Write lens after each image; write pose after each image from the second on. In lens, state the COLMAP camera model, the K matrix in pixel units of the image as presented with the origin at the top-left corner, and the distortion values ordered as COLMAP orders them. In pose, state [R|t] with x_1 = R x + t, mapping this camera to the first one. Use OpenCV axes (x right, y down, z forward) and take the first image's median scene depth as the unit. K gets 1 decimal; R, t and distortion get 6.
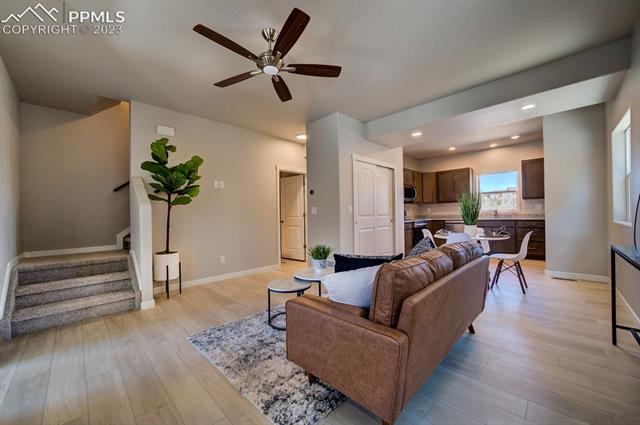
lens RADIAL K [[244.8, 0, 320.0], [0, 244.8, 212.5], [0, 0, 1]] dist [-0.001459, -0.000066]
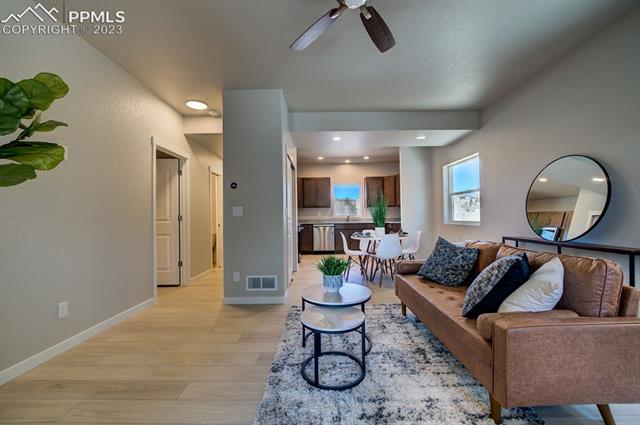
lens RADIAL K [[254.6, 0, 320.0], [0, 254.6, 212.5], [0, 0, 1]] dist [-0.020067, 0.000017]
pose [[0.716976, 0.022329, 0.696741, -0.368596], [-0.007759, 0.999681, -0.024053, 0.011405], [-0.697055, 0.011840, 0.716920, 0.292224]]
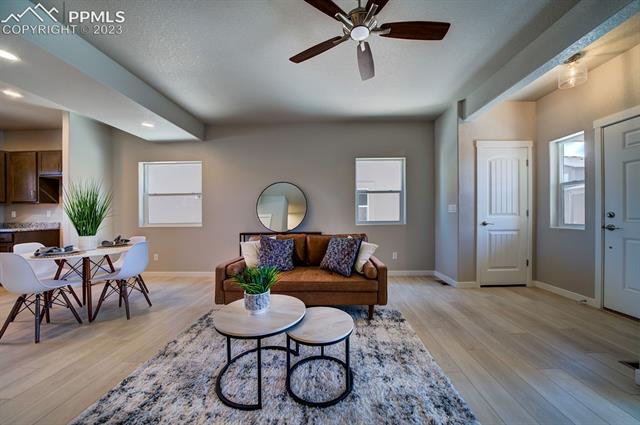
lens RADIAL K [[218.8, 0, 322.0], [0, 218.8, 224.8], [0, 0, 1]] dist [-0.000206, 0.000009]
pose [[-0.674708, -0.008616, 0.738035, -0.314679], [0.012092, 0.999669, 0.022724, 0.009147], [-0.737986, 0.024257, -0.674380, 0.785980]]
